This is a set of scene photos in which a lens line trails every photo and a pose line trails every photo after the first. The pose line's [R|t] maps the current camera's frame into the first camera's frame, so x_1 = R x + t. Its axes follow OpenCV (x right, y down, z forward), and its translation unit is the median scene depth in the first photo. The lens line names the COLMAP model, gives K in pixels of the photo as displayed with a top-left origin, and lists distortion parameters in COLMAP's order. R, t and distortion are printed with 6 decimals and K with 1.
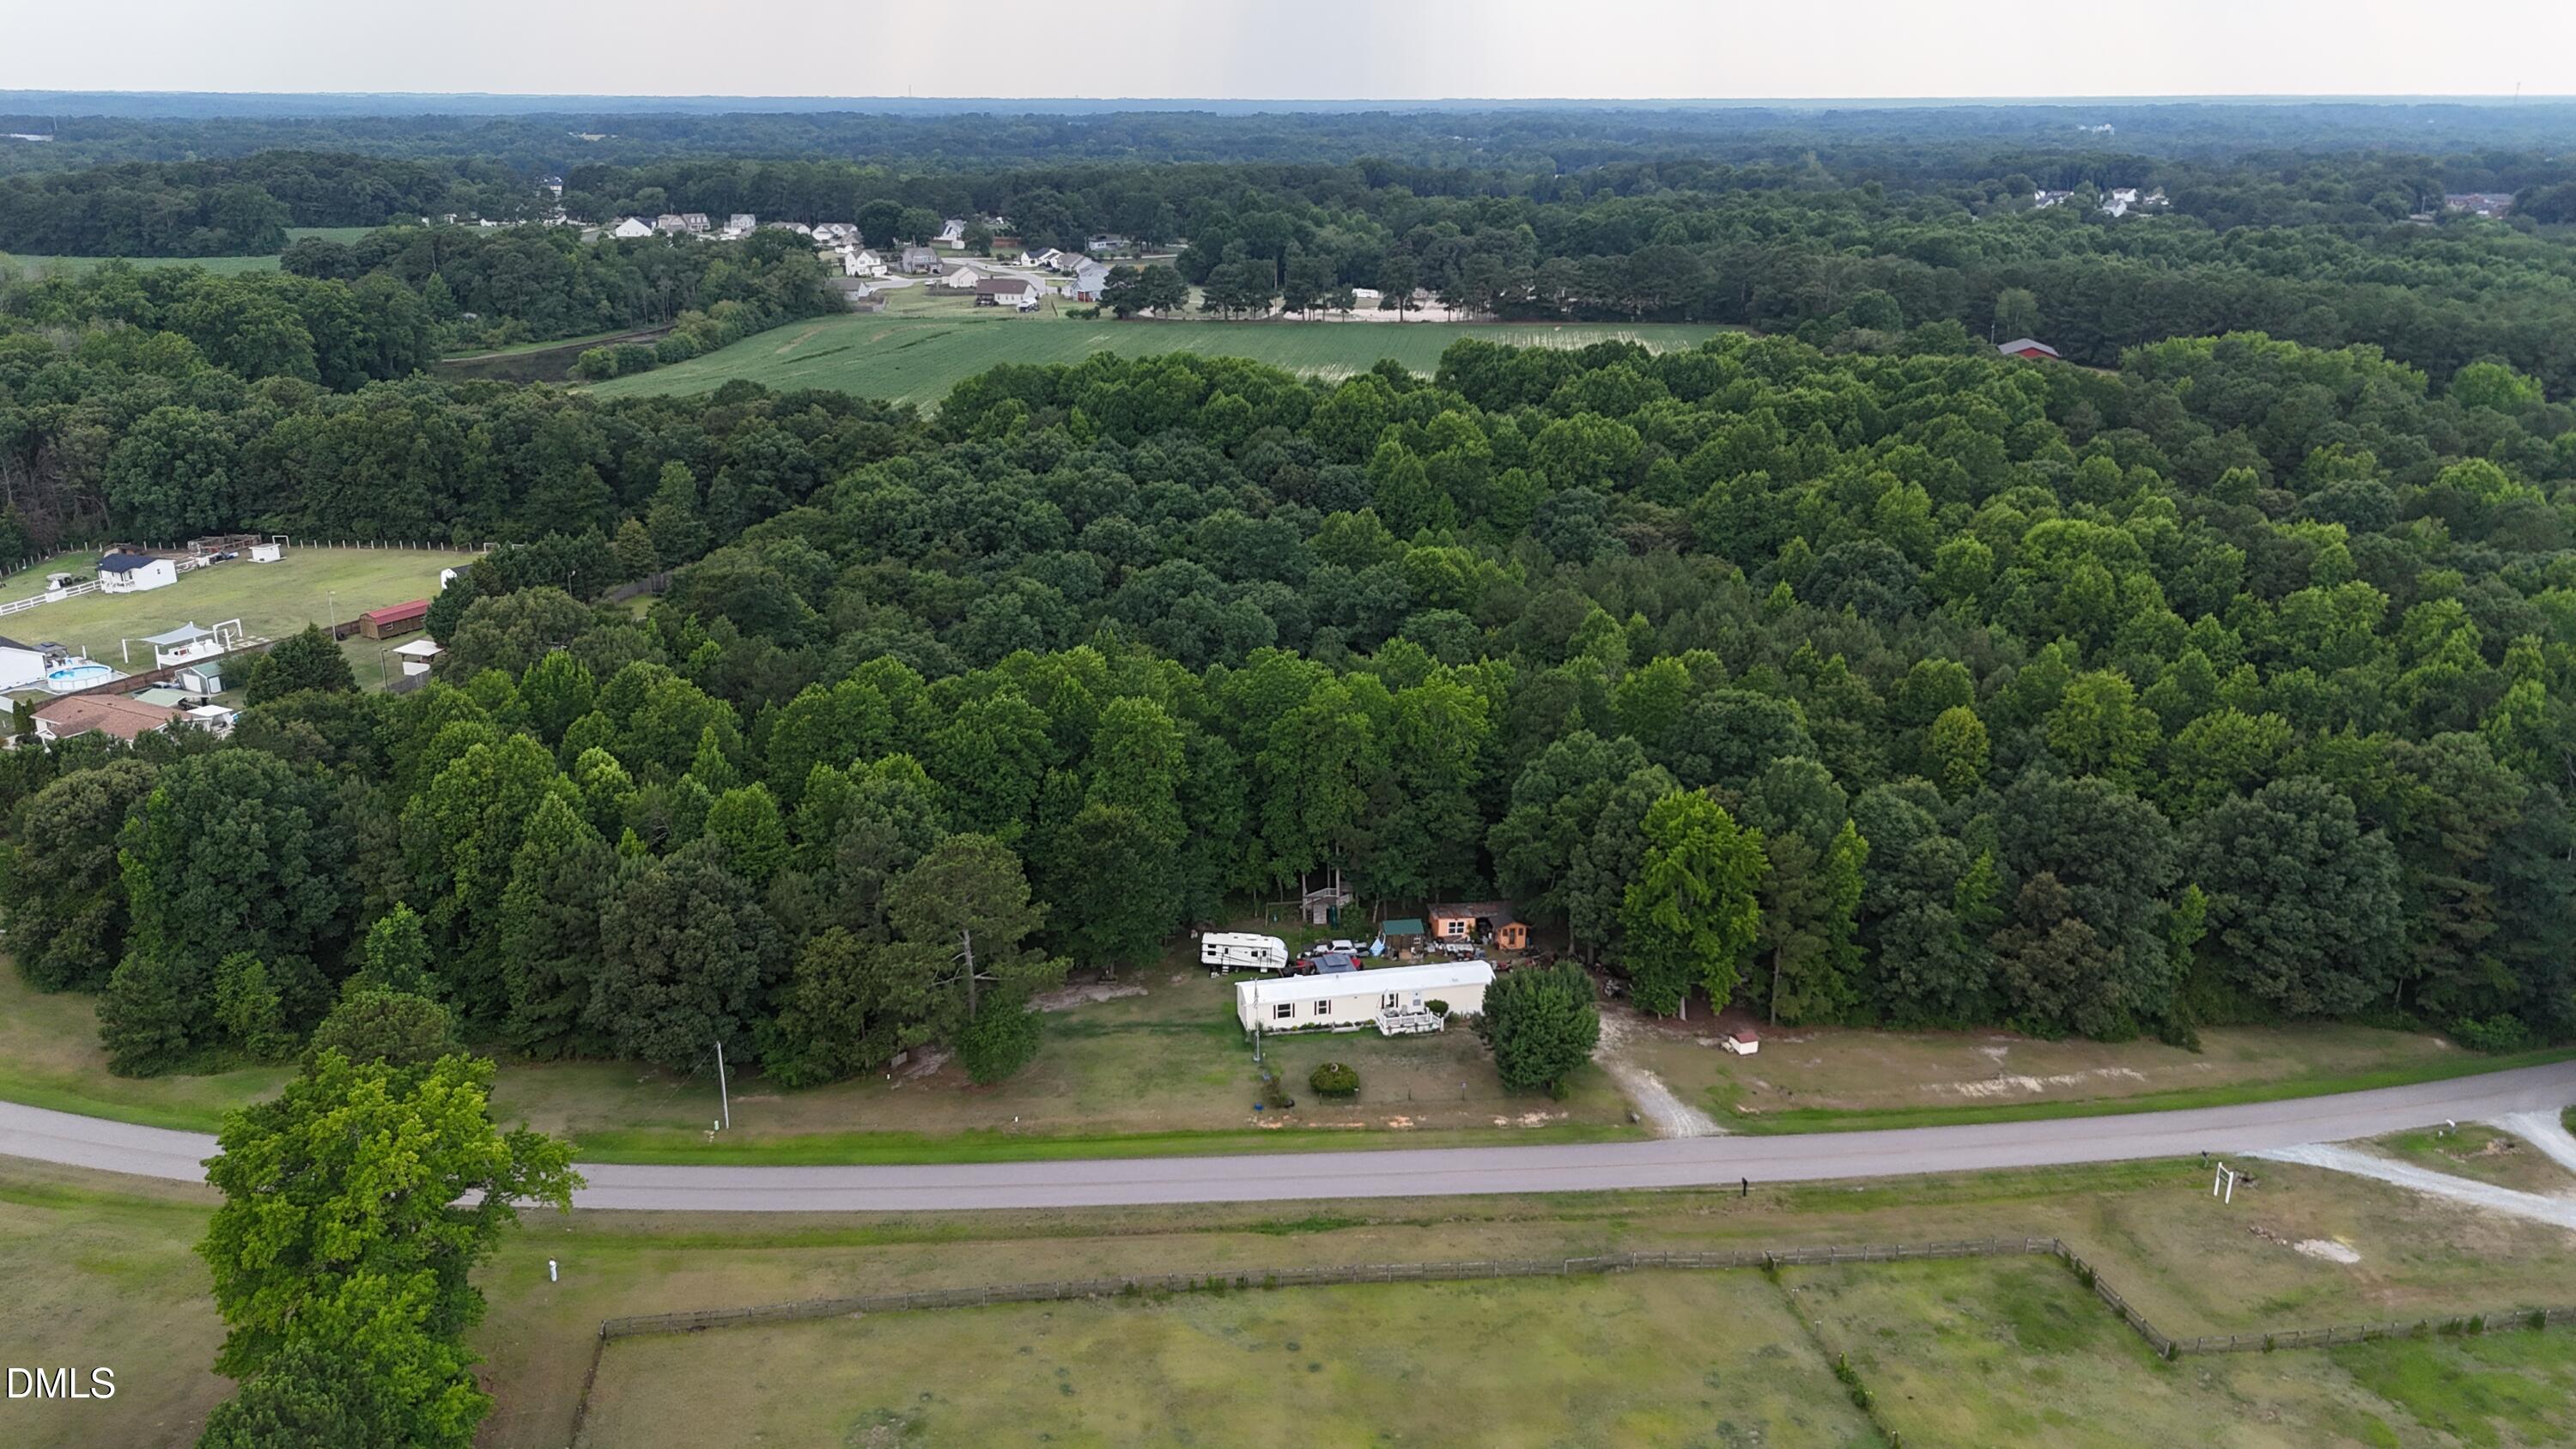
lens RADIAL K [[1891.8, 0, 1288.0], [0, 1891.8, 724.5], [0, 0, 1]] dist [0.063026, -0.056053]
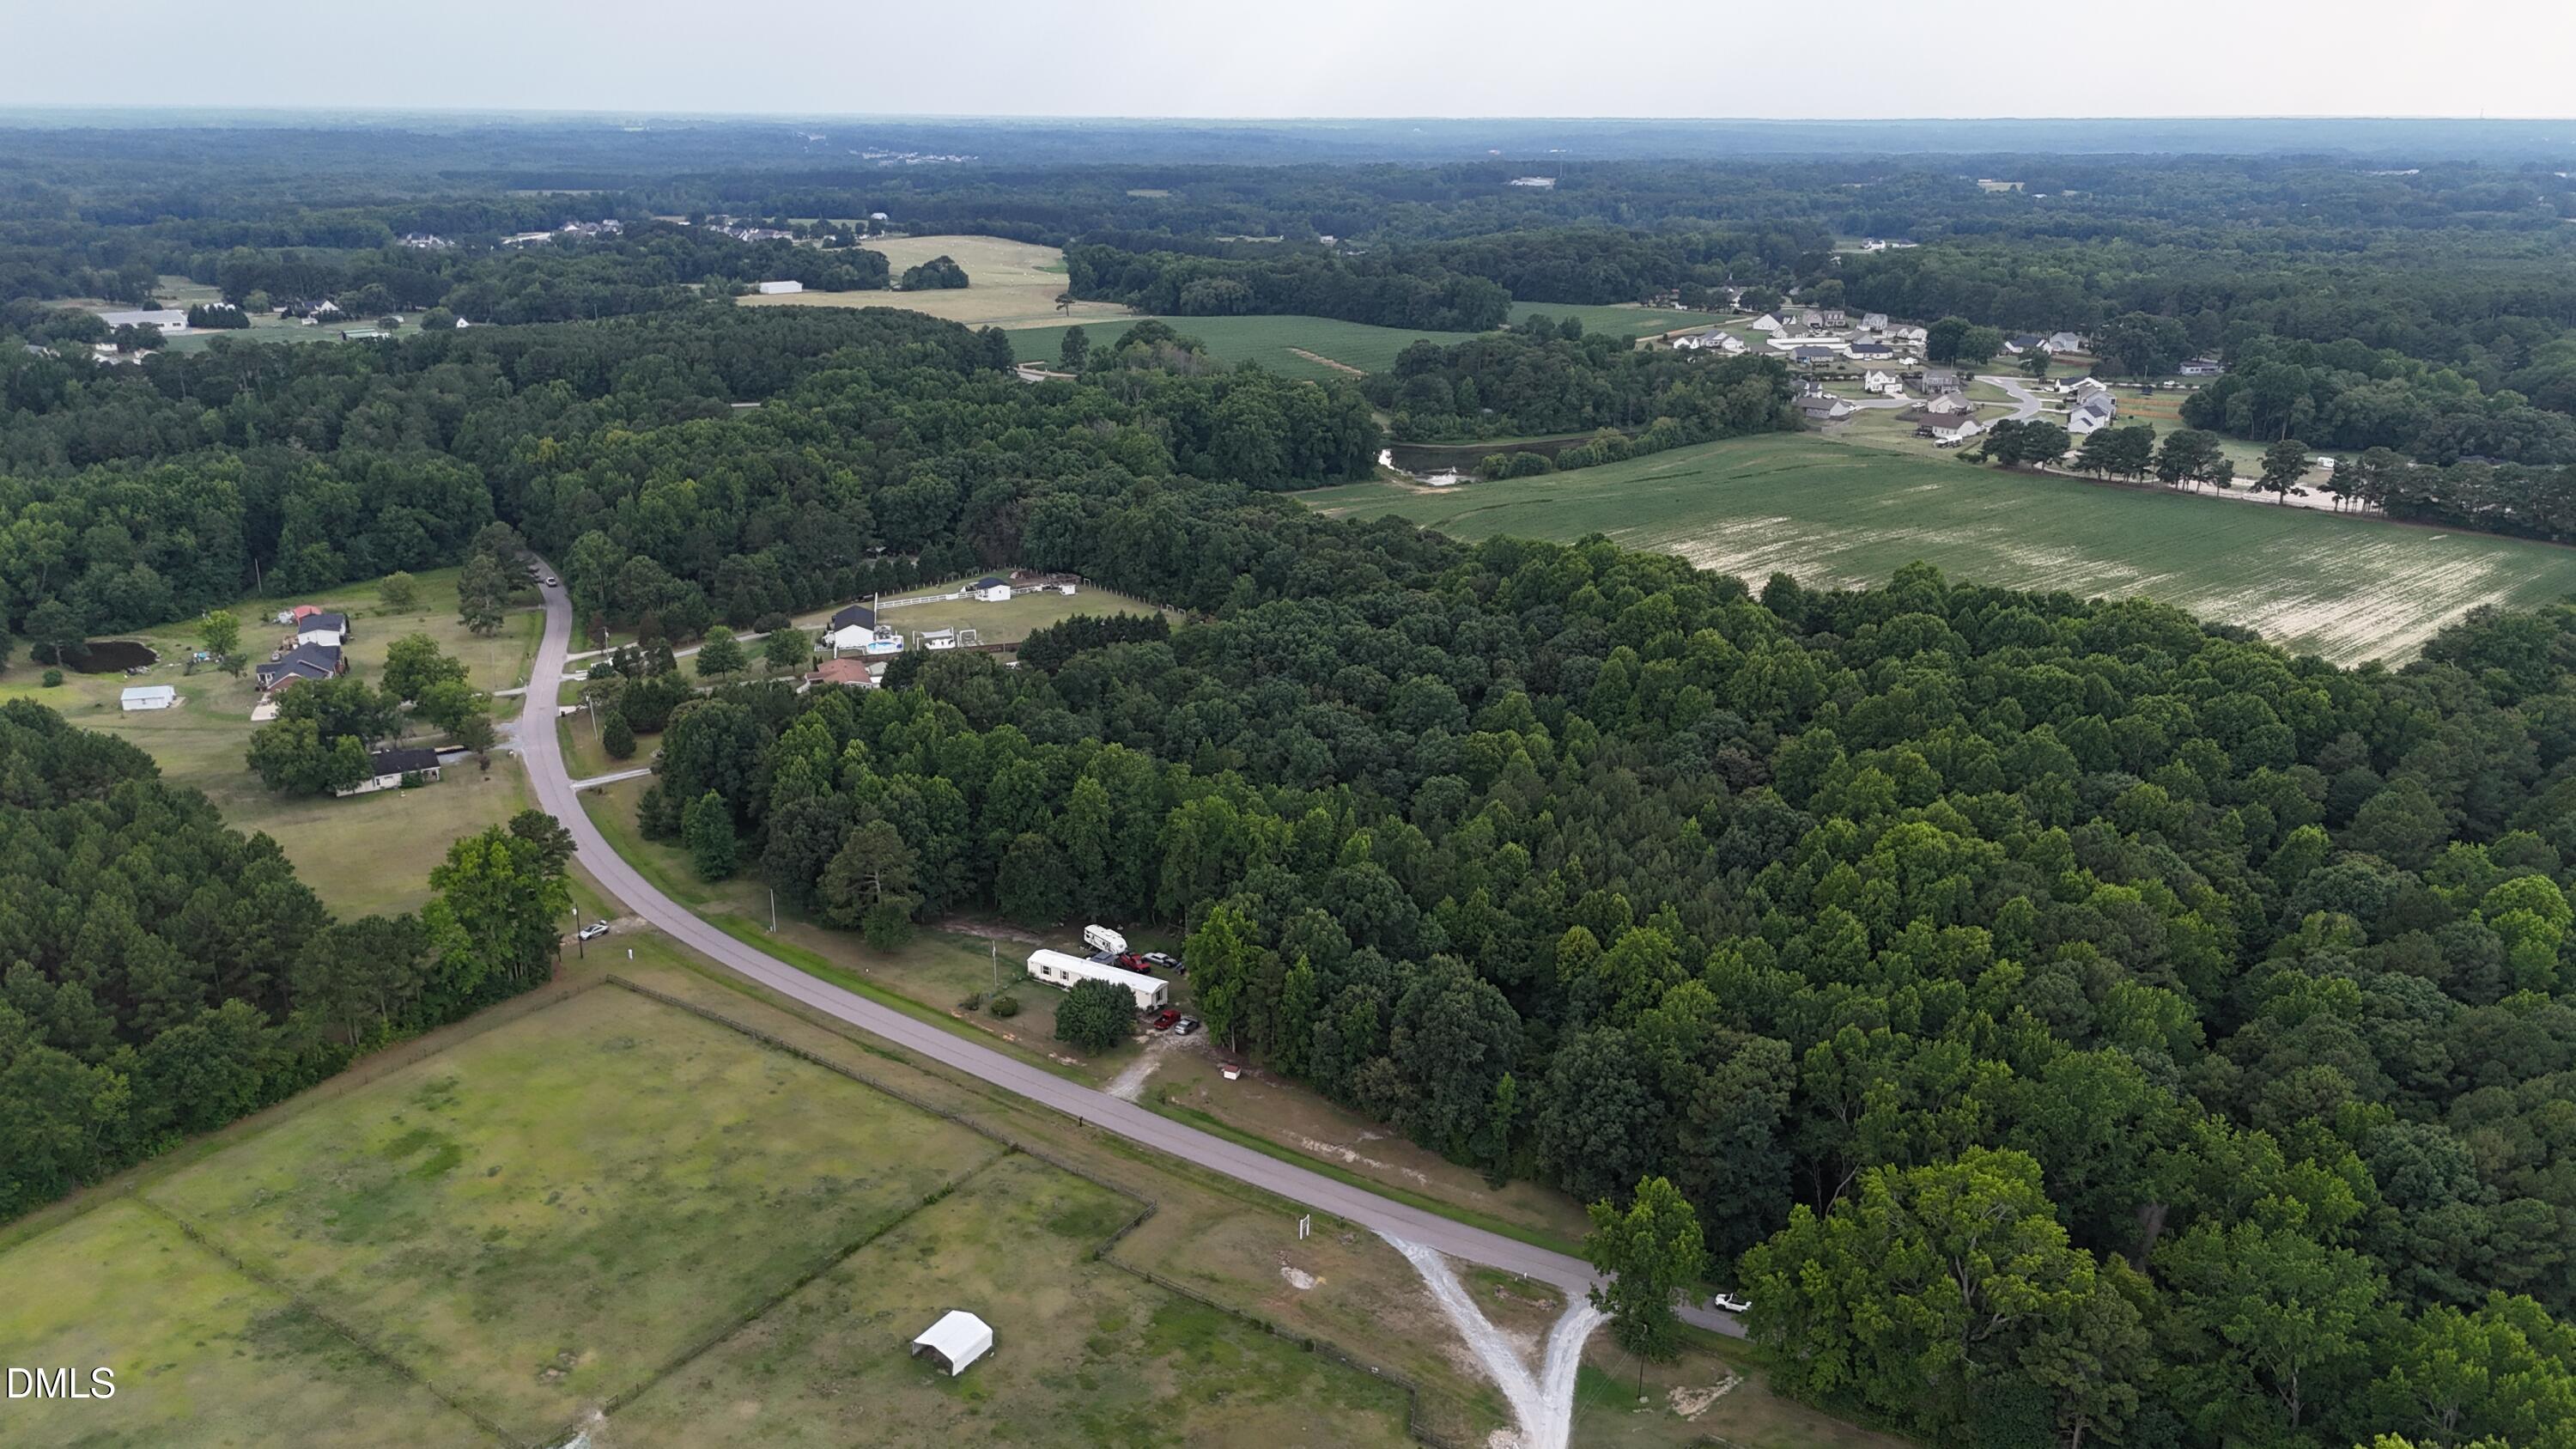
lens RADIAL K [[1876.5, 0, 1288.0], [0, 1876.5, 724.5], [0, 0, 1]] dist [0.141338, -0.246371]
pose [[0.742077, 0.207946, -0.637244, 1.125986], [-0.213433, 0.974486, 0.069451, -0.218178], [0.635427, 0.084471, 0.767527, -0.191944]]
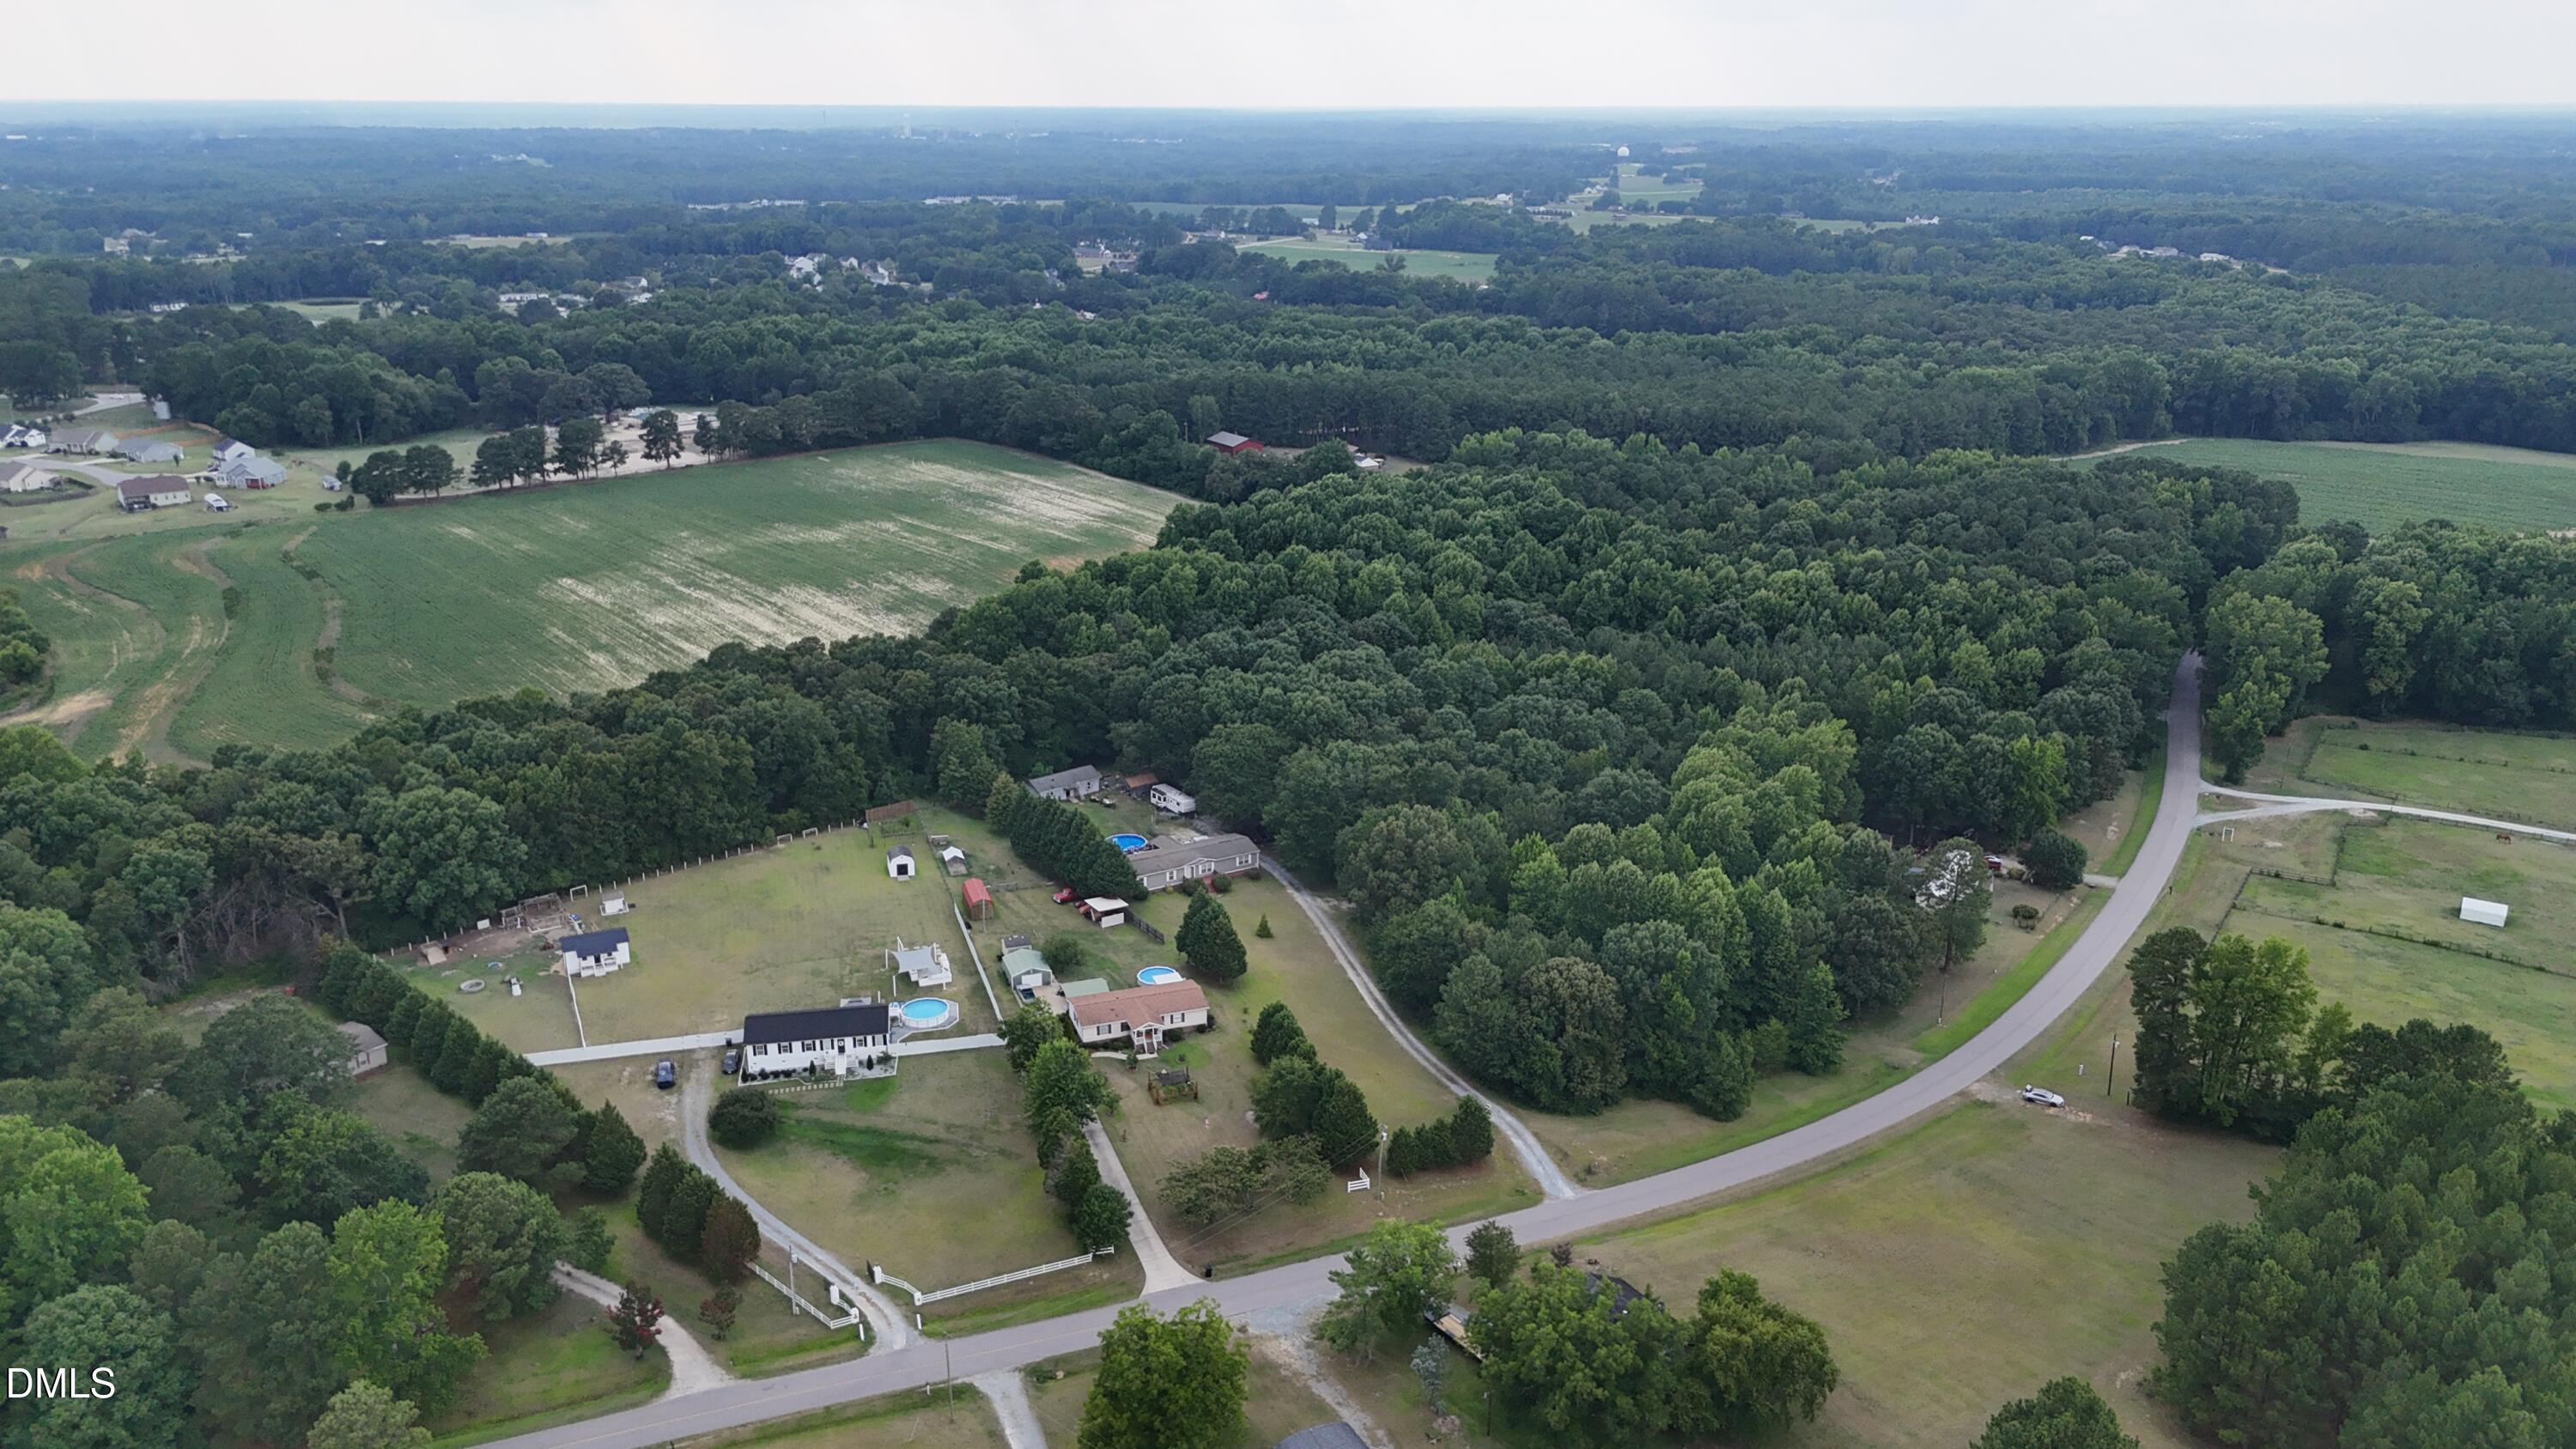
lens RADIAL K [[1891.8, 0, 1288.0], [0, 1891.8, 724.5], [0, 0, 1]] dist [0.063026, -0.056053]
pose [[0.684277, -0.228684, 0.692437, -1.619723], [0.229530, 0.968835, 0.093142, -0.324587], [-0.692157, 0.095200, 0.715441, 0.059541]]
